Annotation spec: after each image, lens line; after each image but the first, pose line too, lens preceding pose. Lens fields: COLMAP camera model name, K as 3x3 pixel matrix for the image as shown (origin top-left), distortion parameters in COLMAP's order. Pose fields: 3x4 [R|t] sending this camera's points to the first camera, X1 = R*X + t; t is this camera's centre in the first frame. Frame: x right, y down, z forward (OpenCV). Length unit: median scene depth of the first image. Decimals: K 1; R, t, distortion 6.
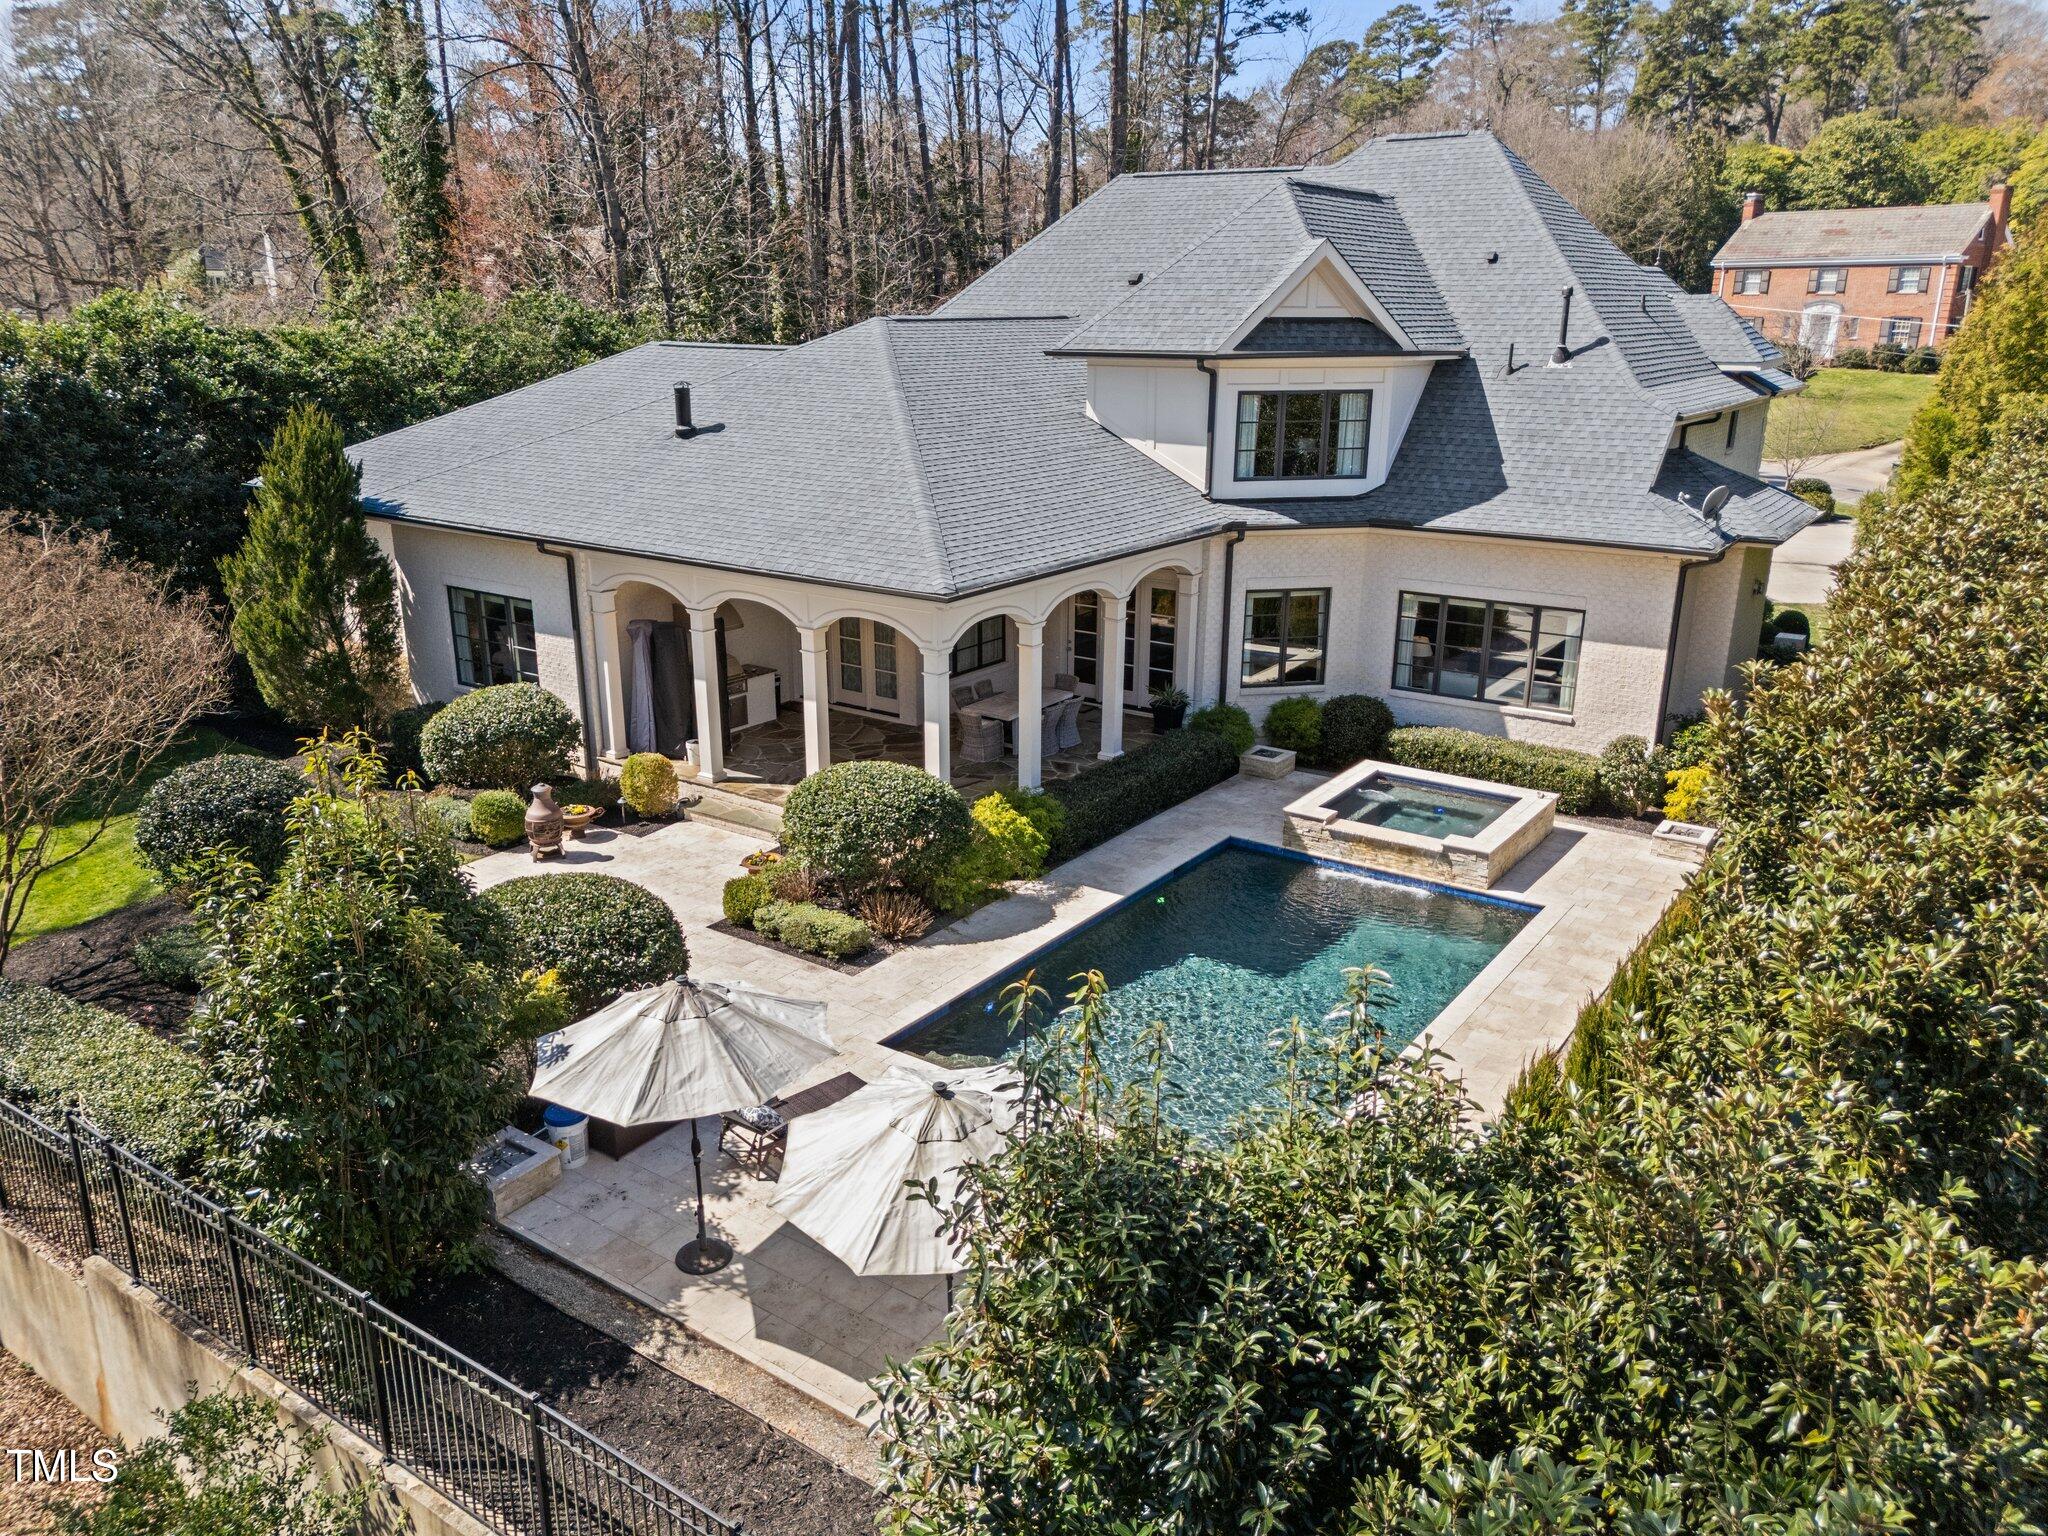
lens RADIAL K [[1491.3, 0, 1020.2], [0, 1491.3, 743.8], [0, 0, 1]] dist [0.094187, -0.091263]
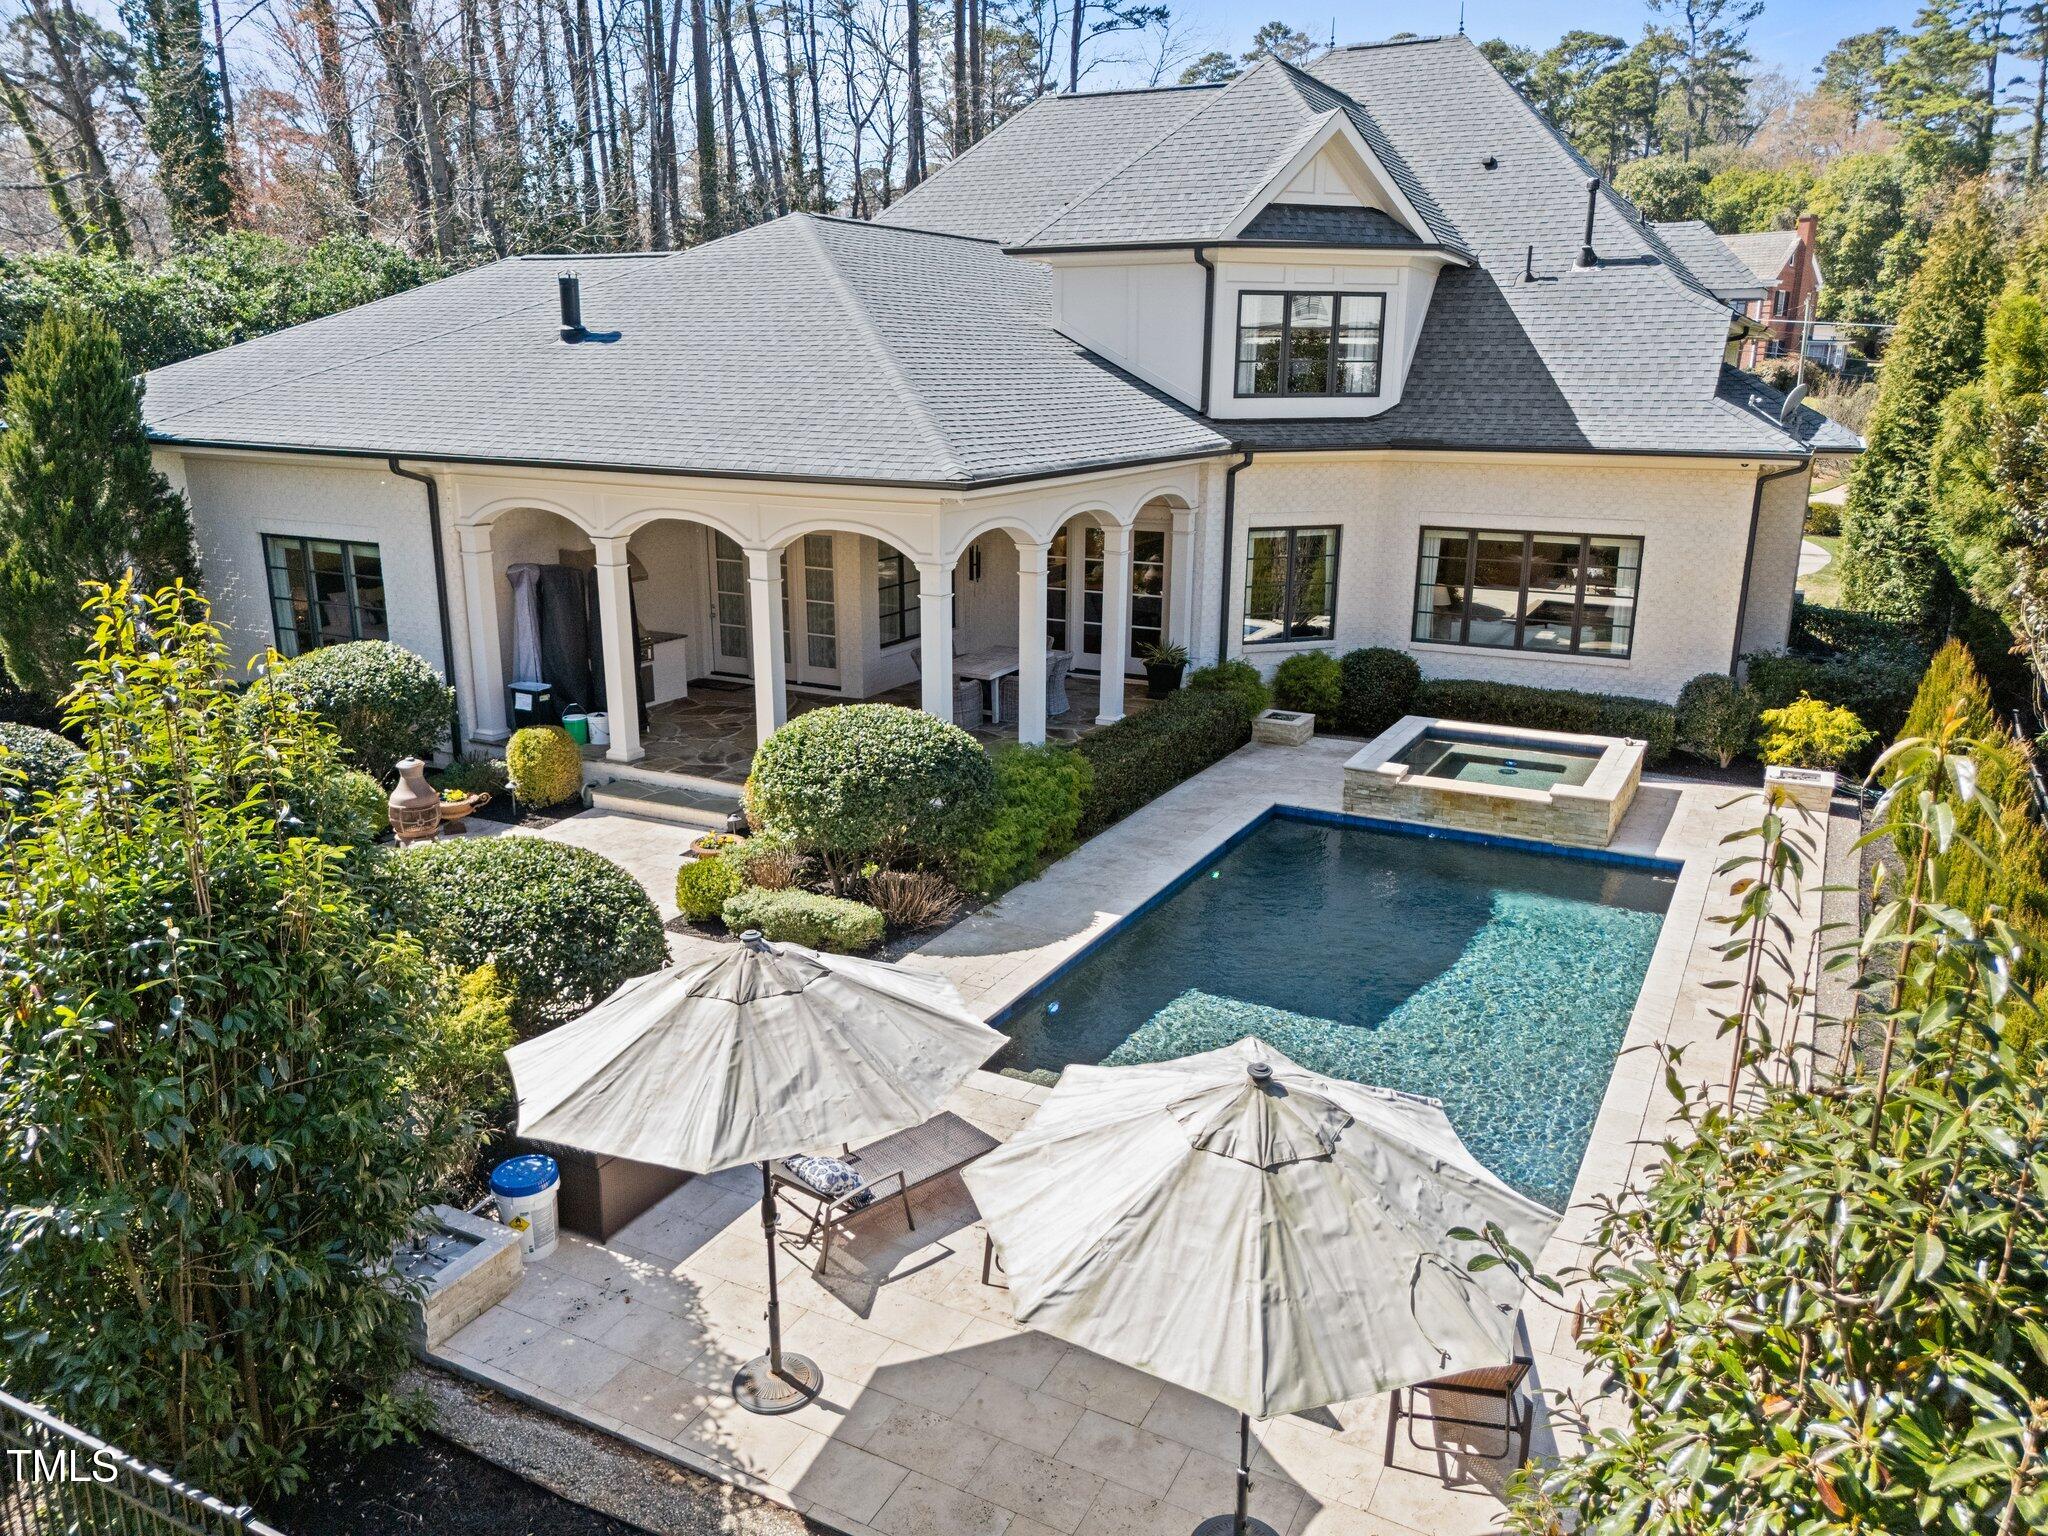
lens RADIAL K [[1503.0, 0, 1021.9], [0, 1503.0, 745.7], [0, 0, 1]] dist [0.077591, -0.051316]
pose [[0.992158, -0.030158, 0.121293, -0.090302], [0.034670, 0.998777, -0.035262, 0.049951], [-0.120081, 0.039191, 0.991990, 0.174378]]
